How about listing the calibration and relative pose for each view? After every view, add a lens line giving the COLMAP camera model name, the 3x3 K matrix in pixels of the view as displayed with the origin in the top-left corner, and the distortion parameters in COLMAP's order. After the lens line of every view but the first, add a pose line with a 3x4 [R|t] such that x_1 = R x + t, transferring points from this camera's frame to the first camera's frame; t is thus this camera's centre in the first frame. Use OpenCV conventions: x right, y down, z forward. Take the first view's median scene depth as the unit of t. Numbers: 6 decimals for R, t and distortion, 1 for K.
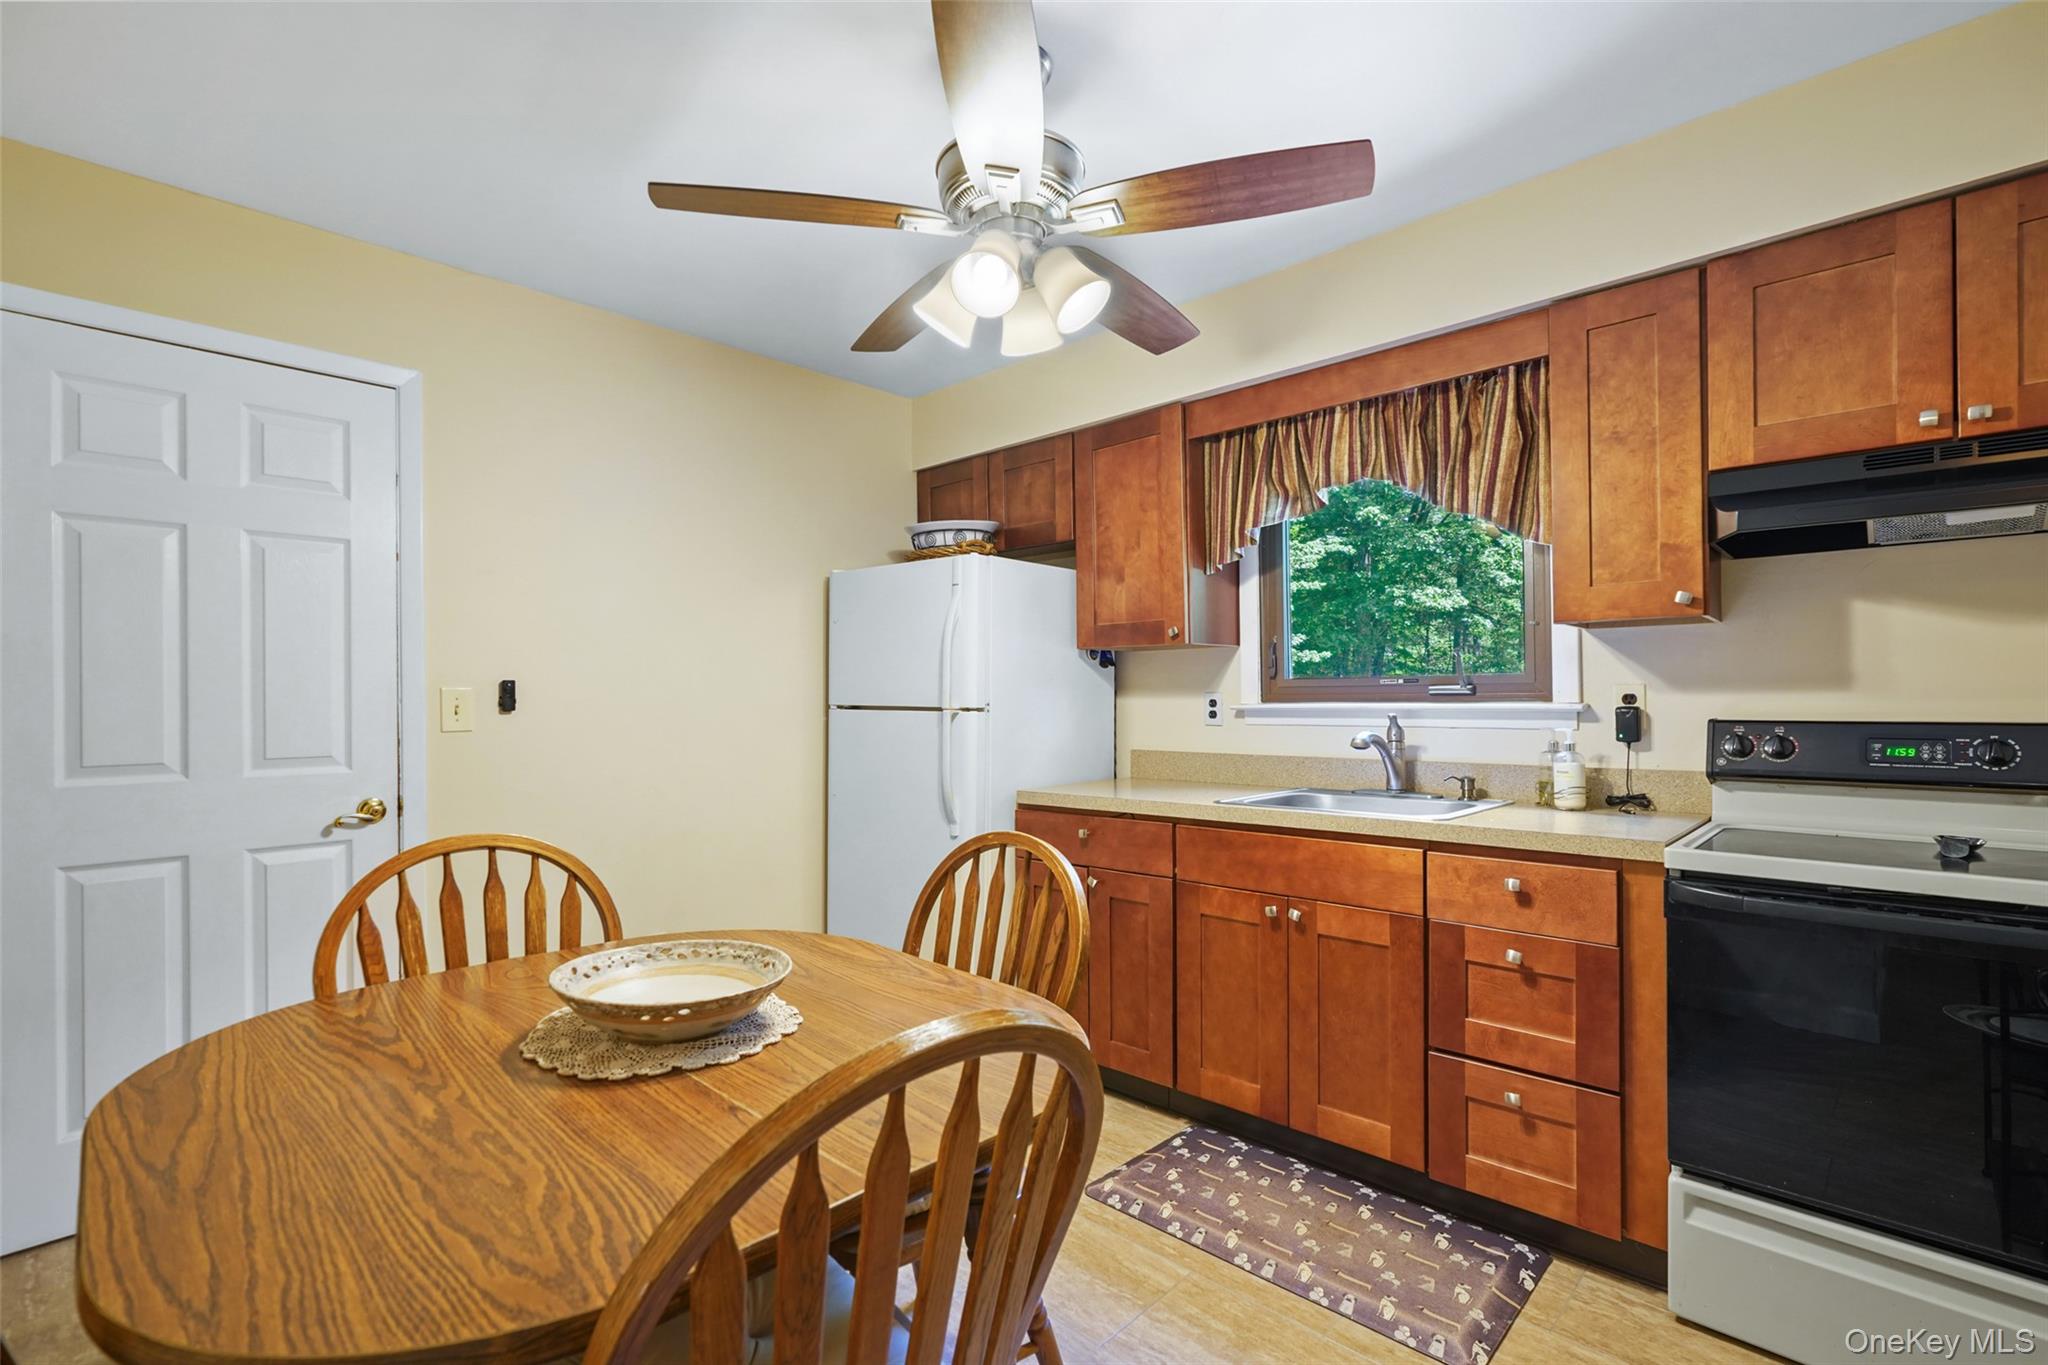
lens RADIAL K [[946.9, 0, 1017.8], [0, 946.9, 689.1], [0, 0, 1]] dist [-0.009550, 0.003929]
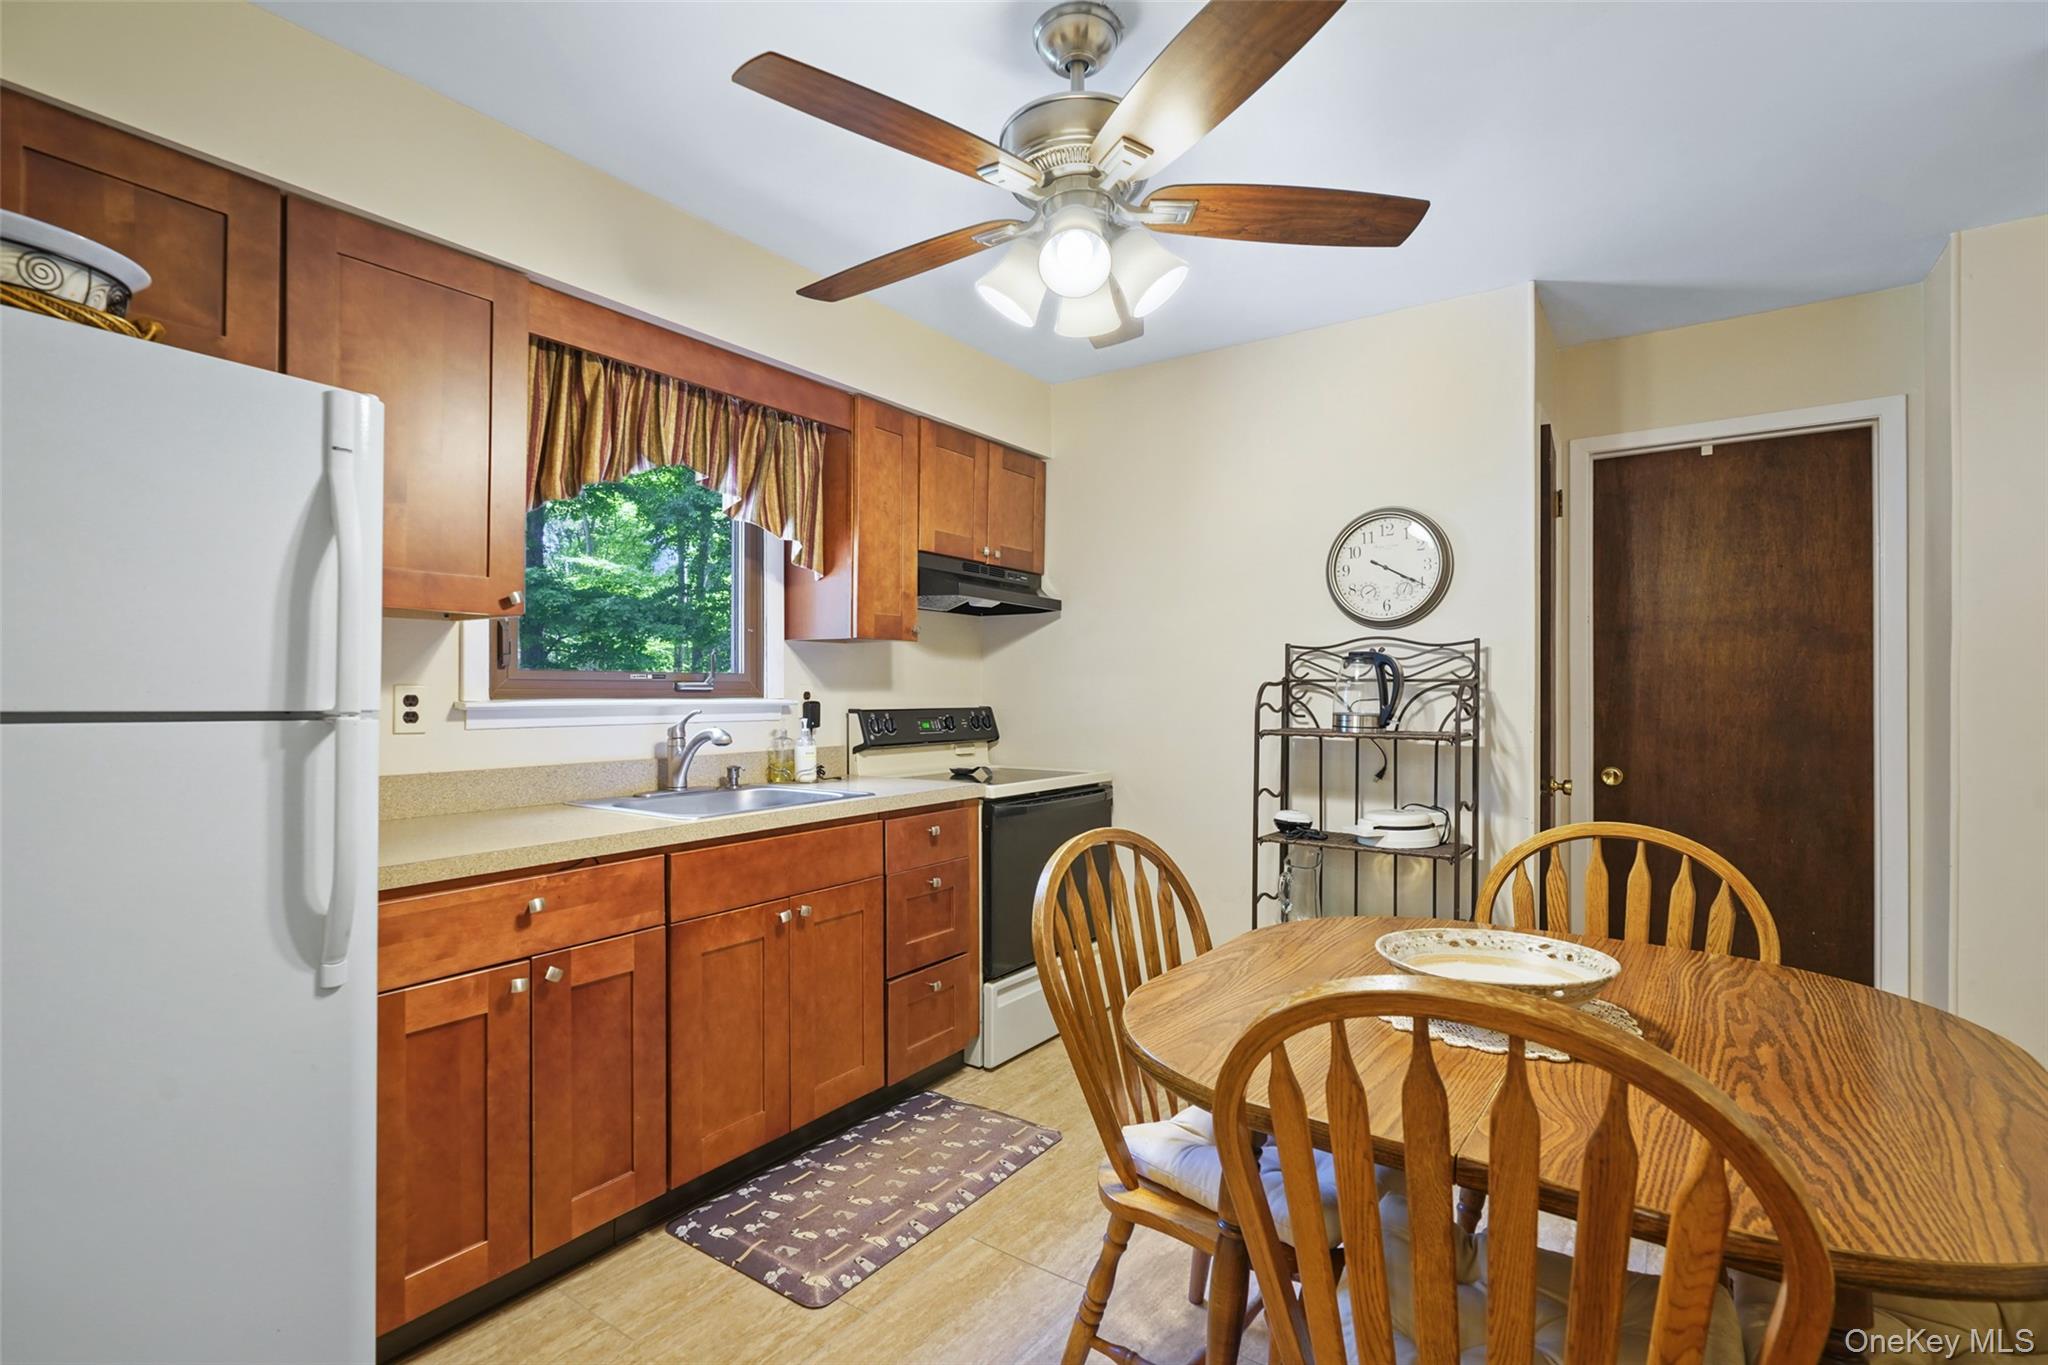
lens RADIAL K [[946.9, 0, 1015.8], [0, 946.9, 691.0], [0, 0, 1]] dist [-0.009550, 0.003929]
pose [[-0.155415, 0.007130, 0.987823, -0.792665], [-0.011204, 0.999897, -0.008980, 0.014087], [-0.987786, -0.012463, -0.155320, 1.019355]]
